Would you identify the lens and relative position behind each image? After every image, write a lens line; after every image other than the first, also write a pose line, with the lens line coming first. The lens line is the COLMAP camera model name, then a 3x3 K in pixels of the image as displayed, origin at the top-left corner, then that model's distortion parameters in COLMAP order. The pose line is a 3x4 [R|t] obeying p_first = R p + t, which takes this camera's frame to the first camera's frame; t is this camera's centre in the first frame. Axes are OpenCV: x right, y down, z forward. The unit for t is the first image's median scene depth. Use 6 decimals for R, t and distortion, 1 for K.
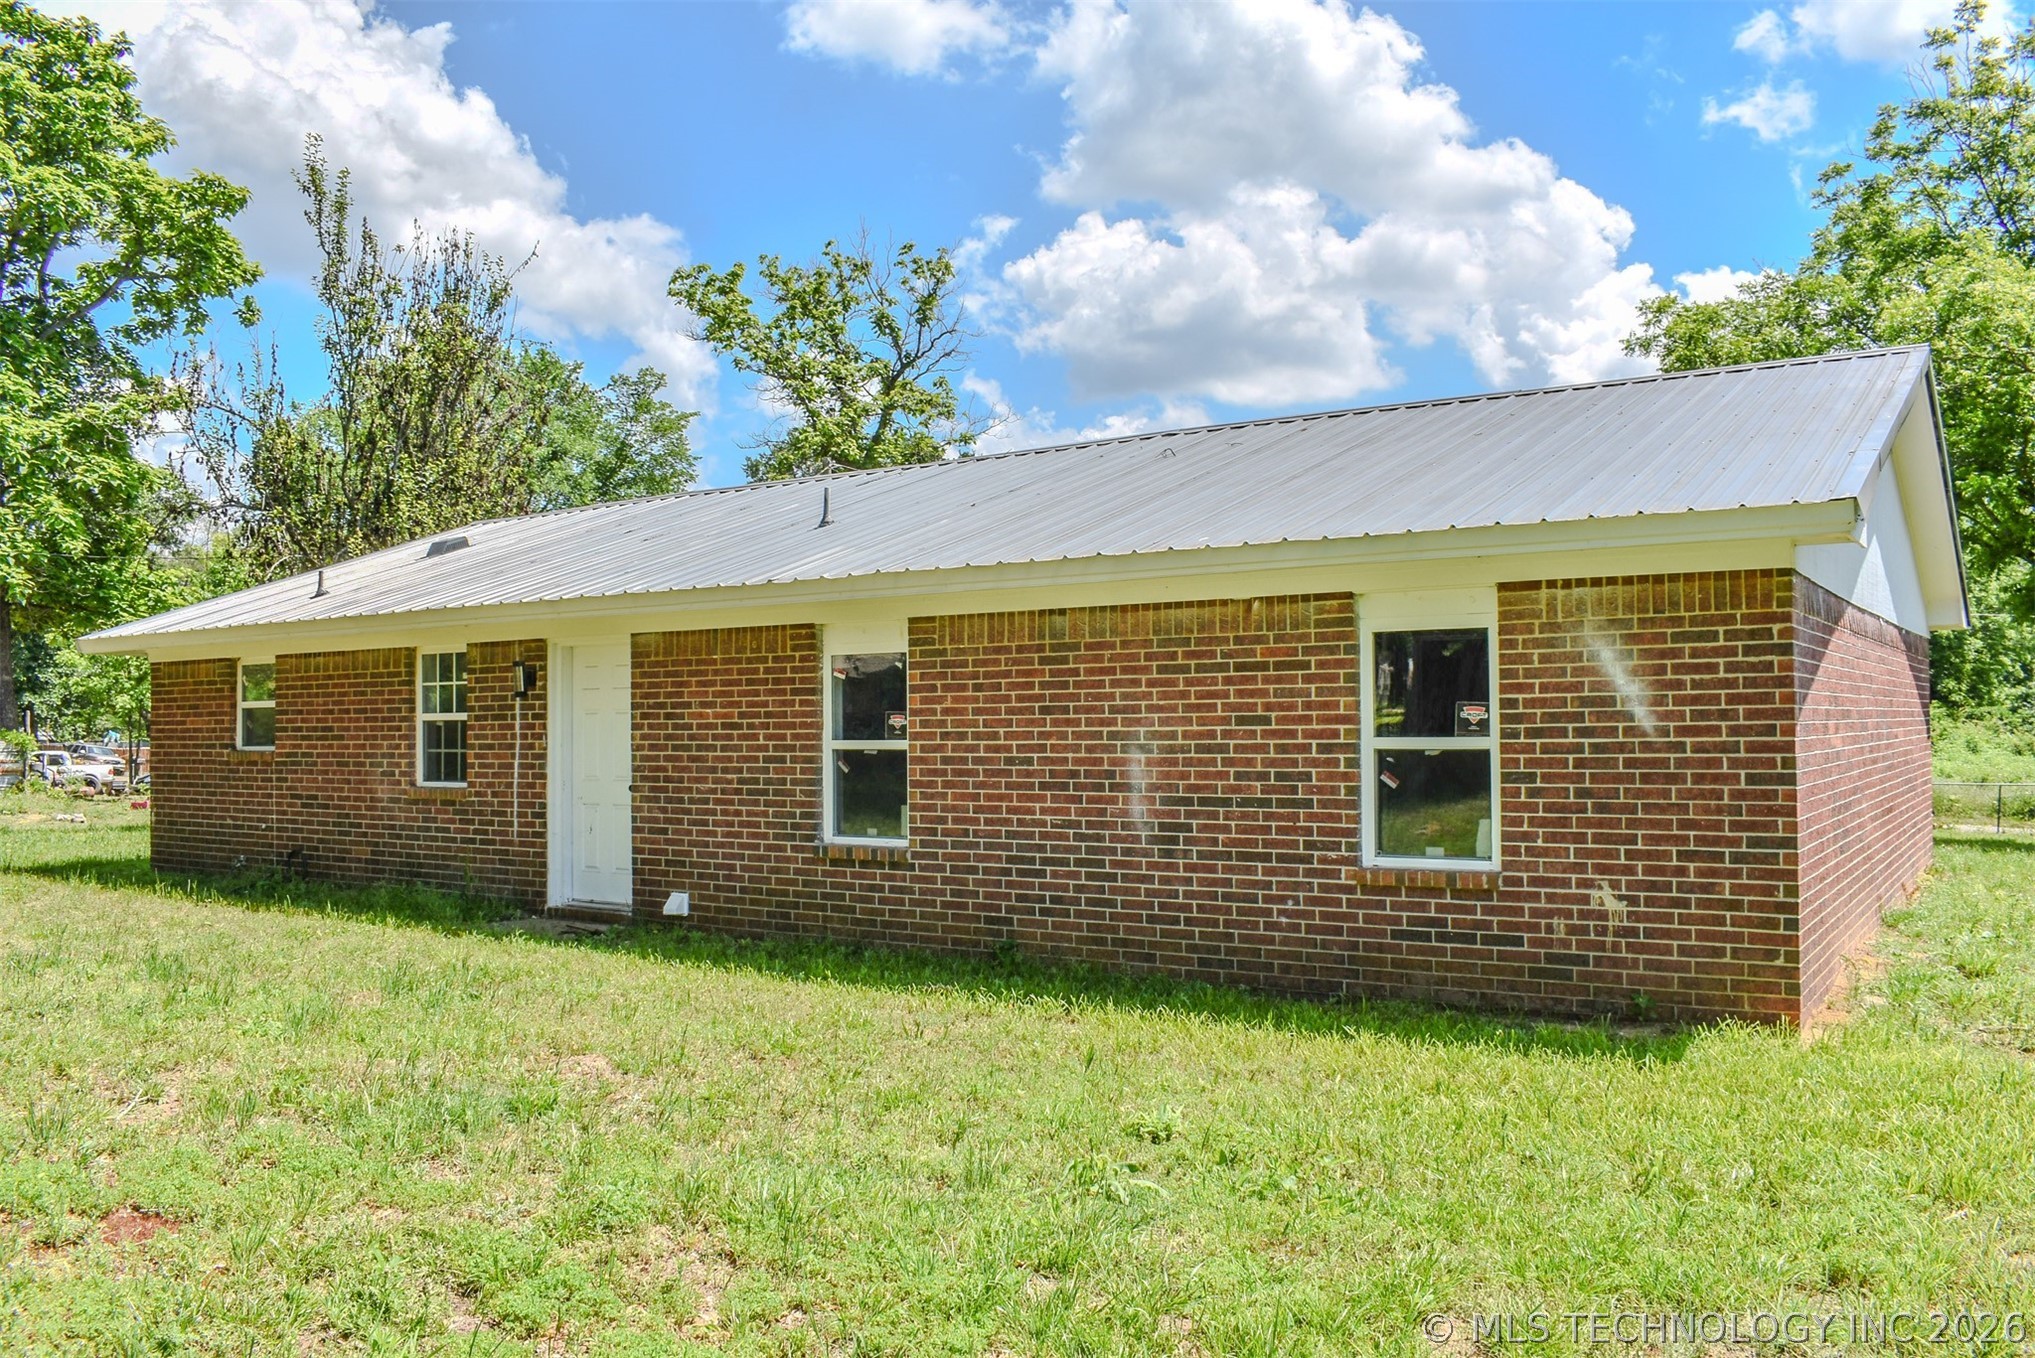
lens RADIAL K [[1590.8, 0, 1012.2], [0, 1590.8, 684.5], [0, 0, 1]] dist [-0.088605, 0.011485]
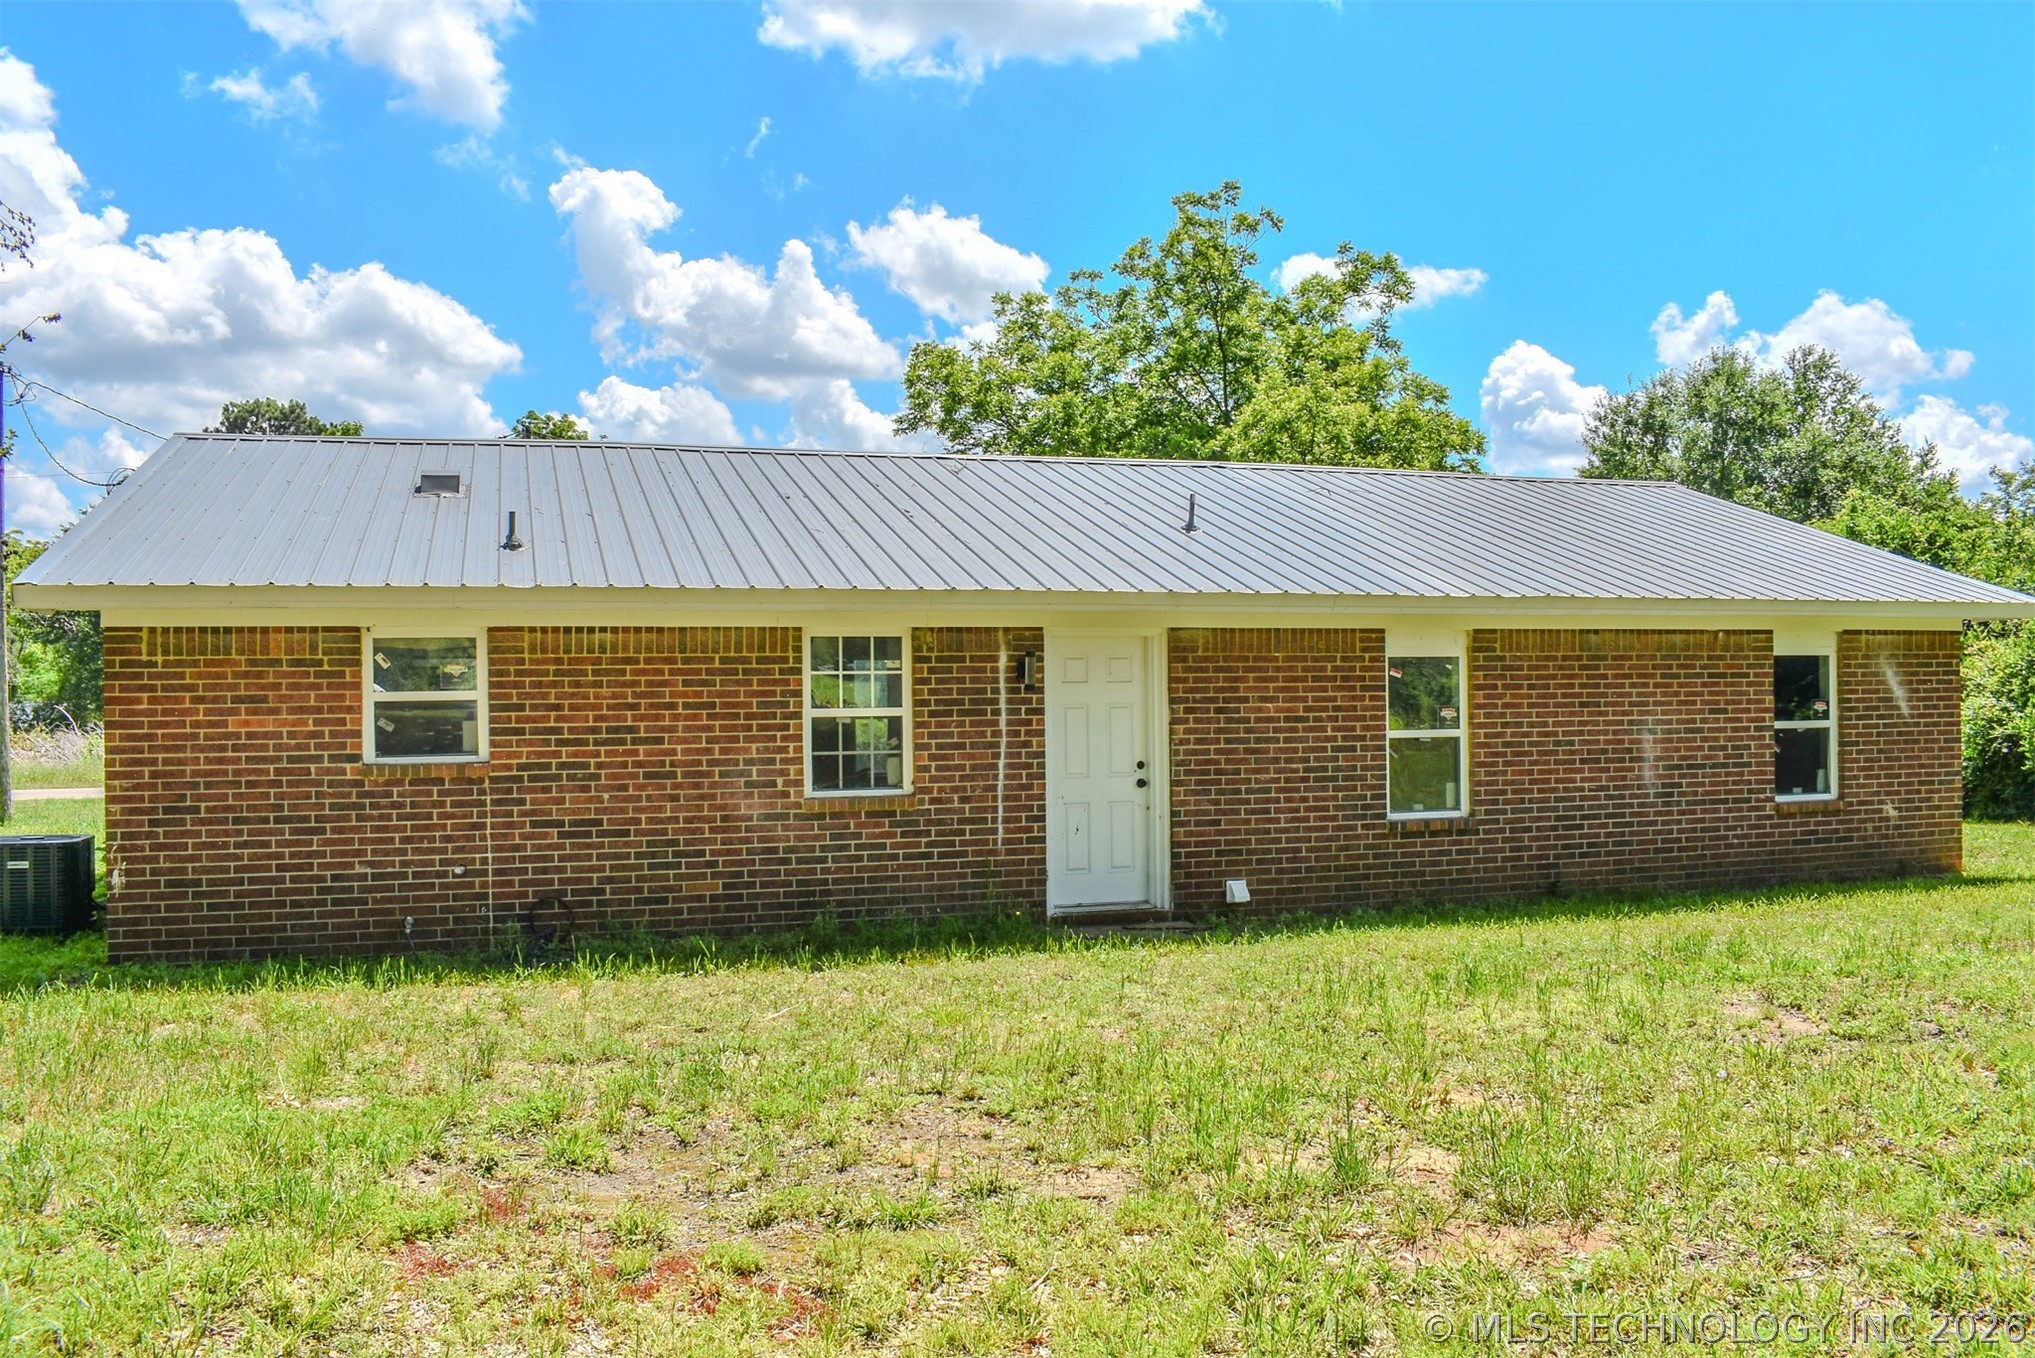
lens RADIAL K [[1590.8, 0, 1012.2], [0, 1590.8, 684.5], [0, 0, 1]] dist [-0.088605, 0.011485]
pose [[0.624545, 0.006705, 0.780960, -1.285755], [-0.014857, 0.999884, 0.003297, 0.002097], [-0.780848, -0.013662, 0.624572, 0.537856]]
